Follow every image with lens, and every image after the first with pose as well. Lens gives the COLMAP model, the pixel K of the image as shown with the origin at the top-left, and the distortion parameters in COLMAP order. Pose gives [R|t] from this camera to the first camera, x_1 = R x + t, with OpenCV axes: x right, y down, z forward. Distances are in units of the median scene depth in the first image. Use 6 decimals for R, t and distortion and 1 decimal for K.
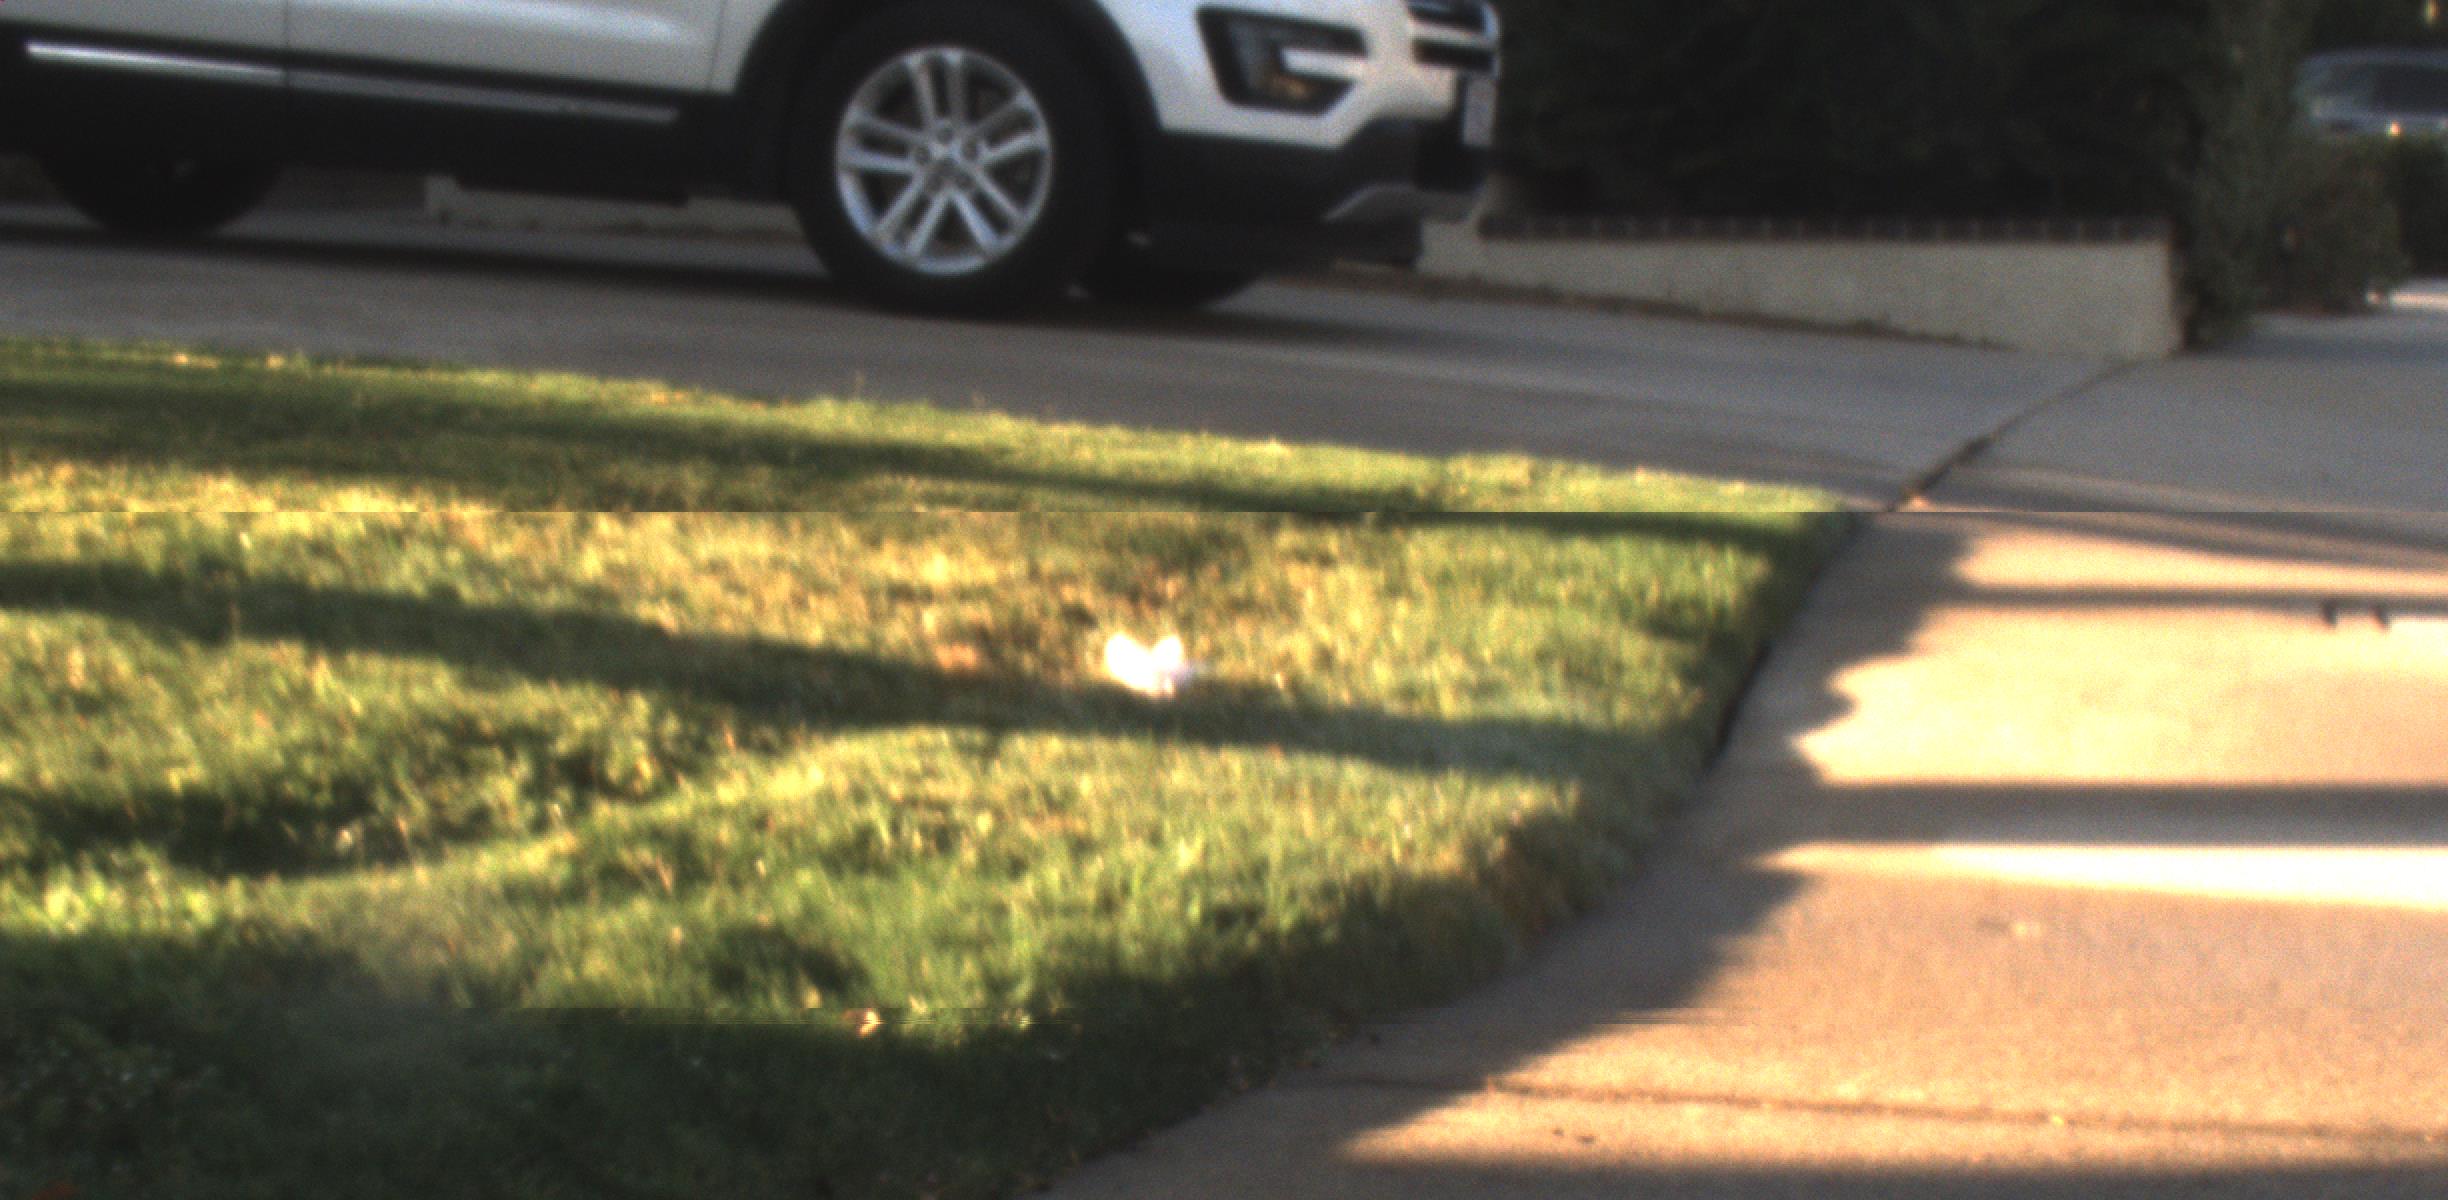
lens RADIAL K [[4356.7, 0, 1229.4], [0, 4356.7, 602.0], [0, 0, 1]] dist [-0.008260, 0.073702]
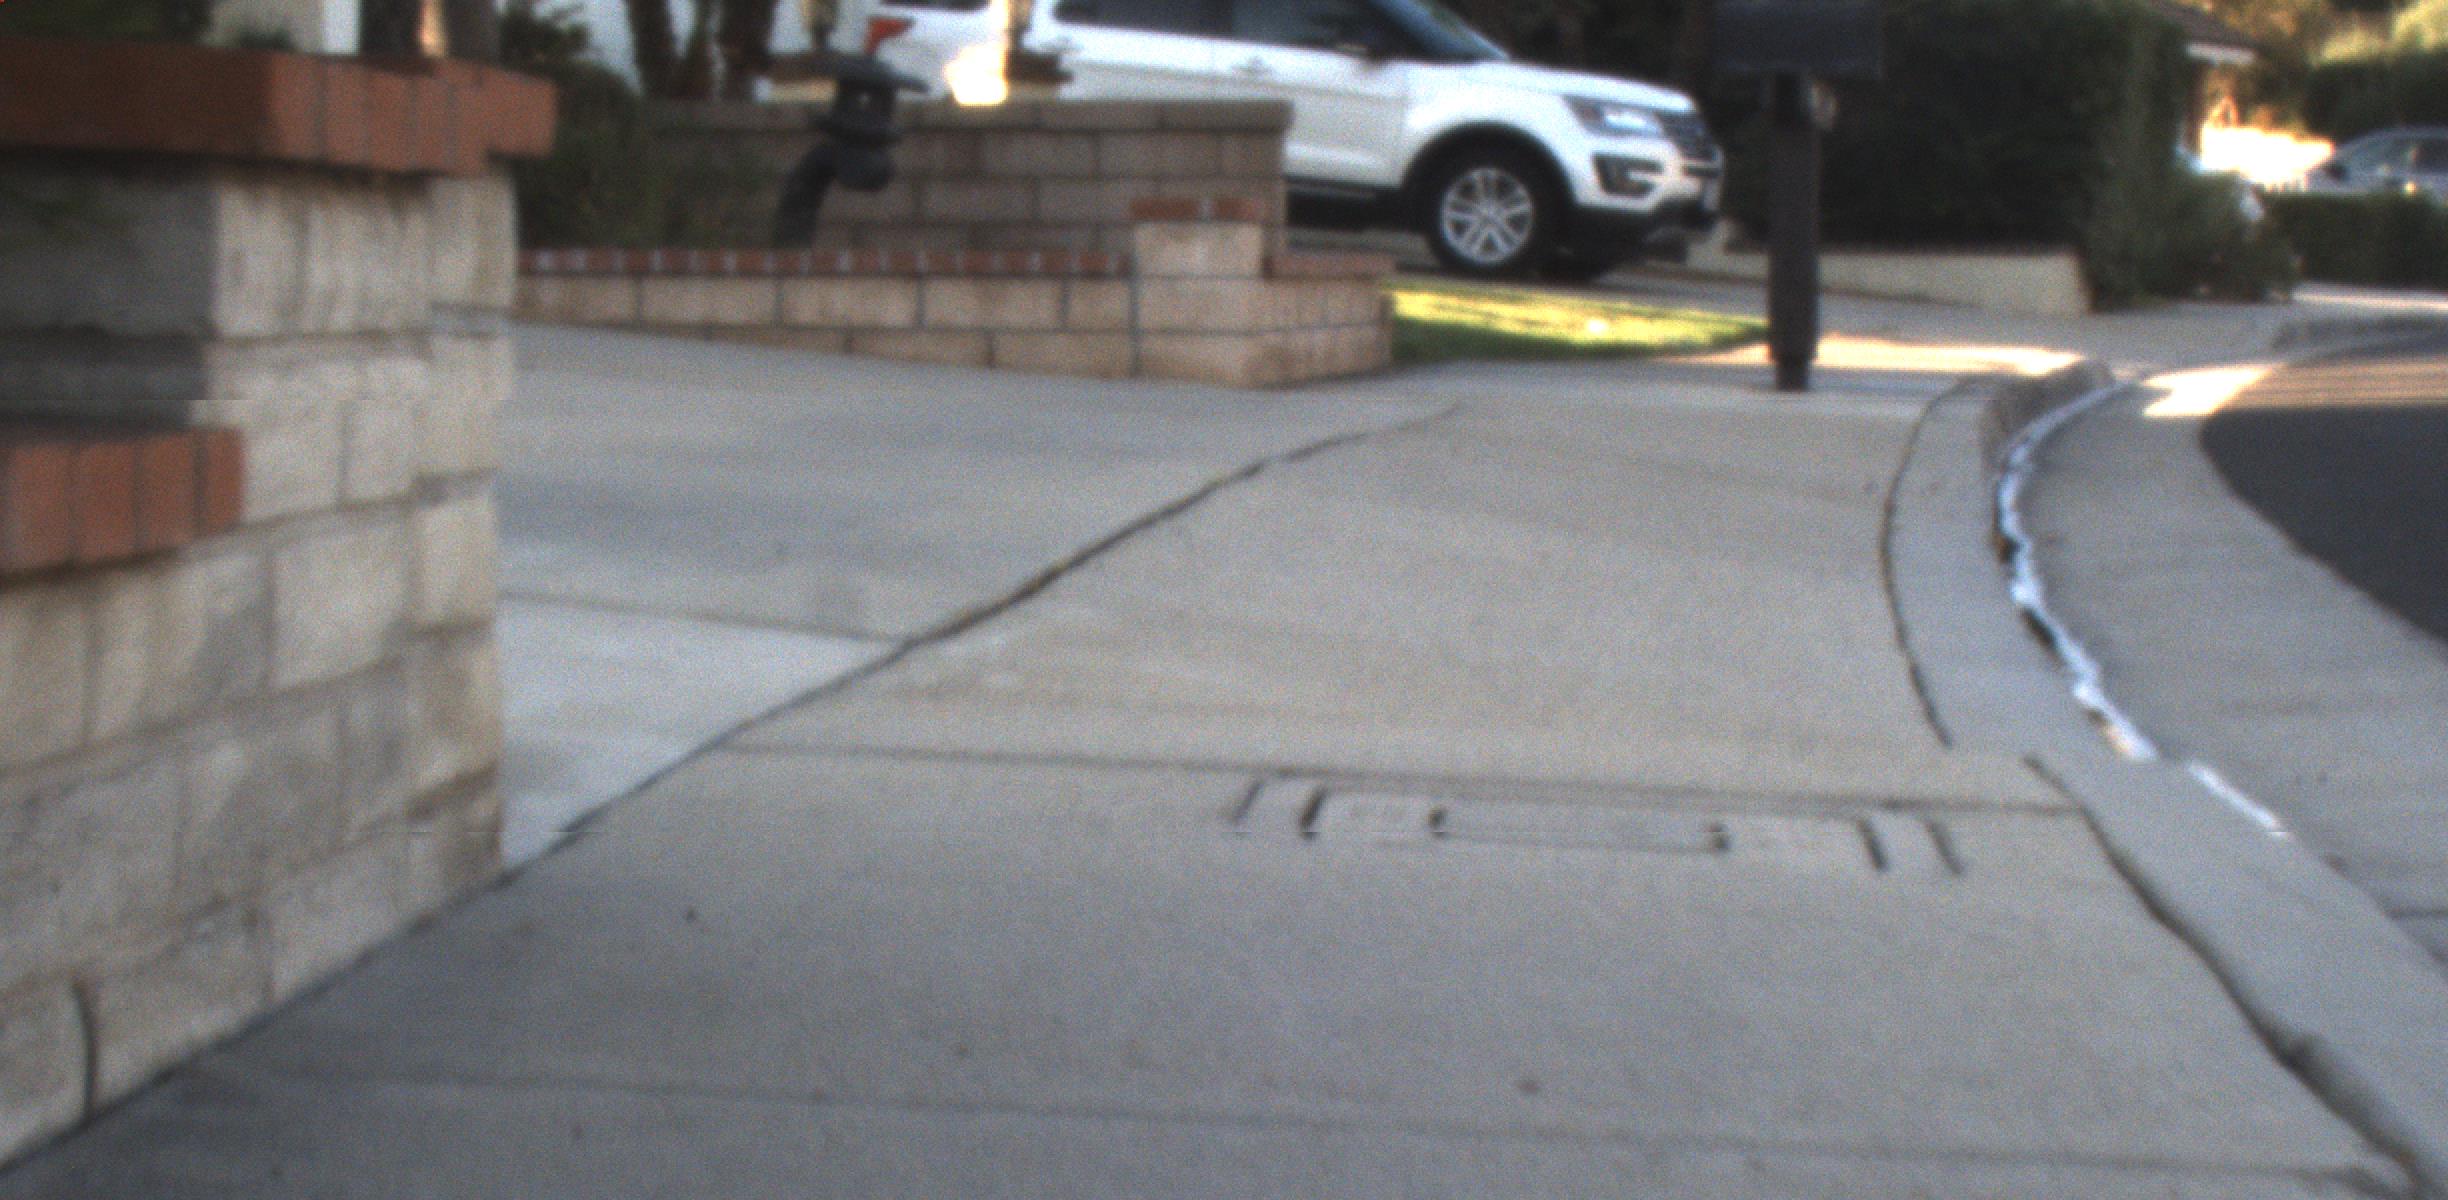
lens RADIAL K [[4392.3, 0, 1223.2], [0, 4392.3, 600.1], [0, 0, 1]] dist [-0.039805, 0.136973]
pose [[0.996820, 0.012474, -0.078710, -0.016853], [-0.012999, 0.999897, -0.006158, 0.130405], [0.078625, 0.007161, 0.996879, -1.455769]]
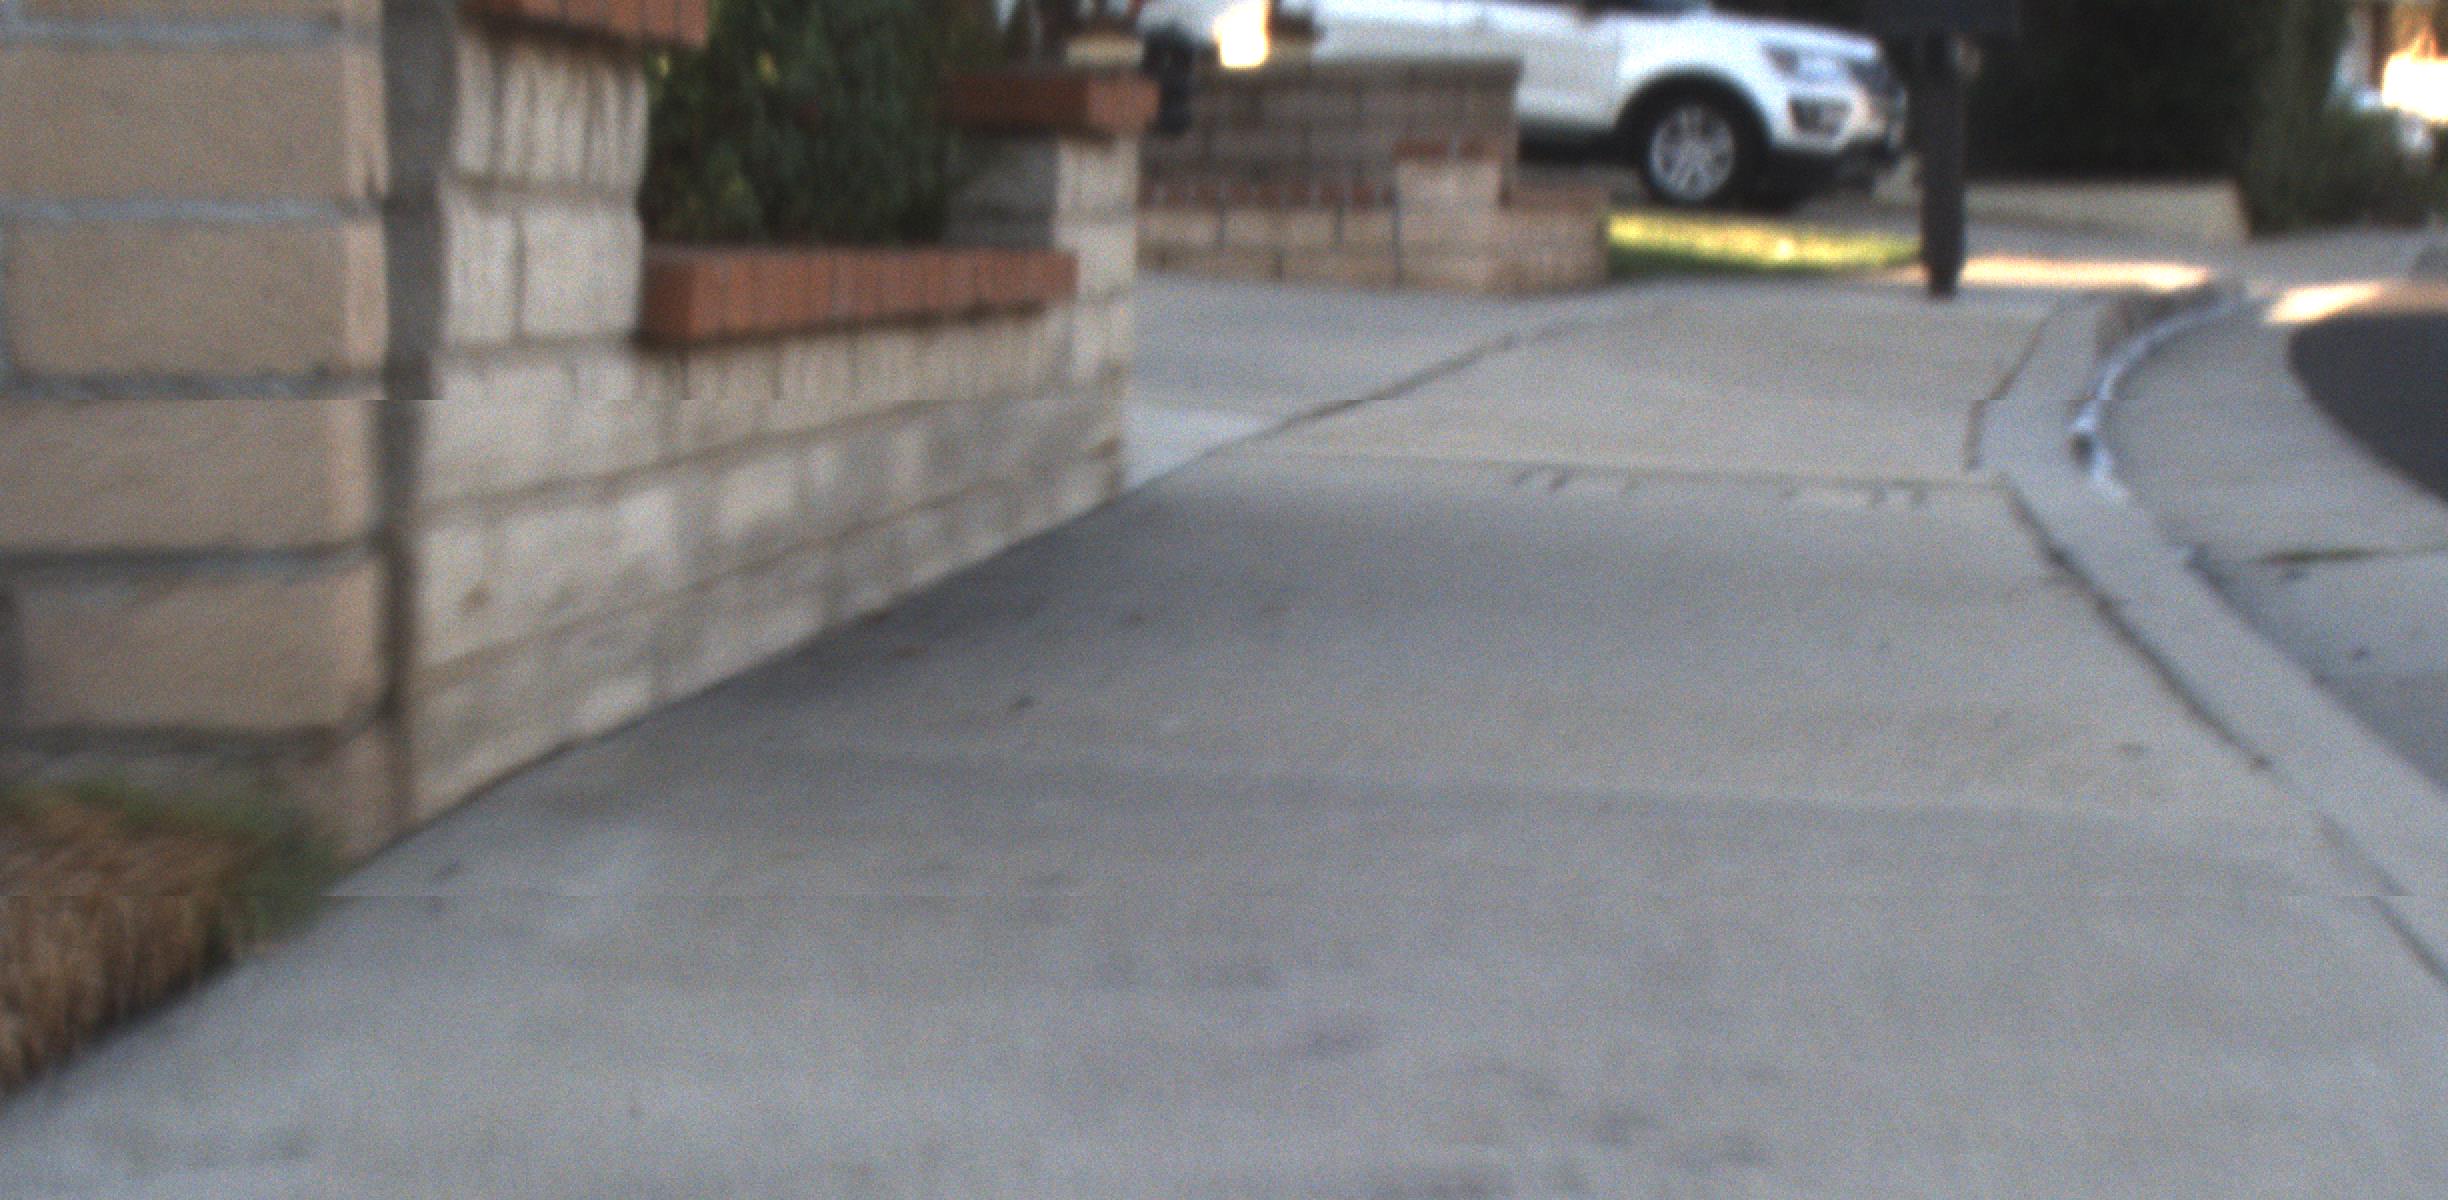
lens RADIAL K [[4364.3, 0, 1221.5], [0, 4364.3, 598.2], [0, 0, 1]] dist [-0.018930, 0.059225]
pose [[0.991692, 0.012095, -0.128066, -0.005125], [-0.011172, 0.999906, 0.007925, 0.157062], [0.128150, -0.006428, 0.991734, -1.735212]]
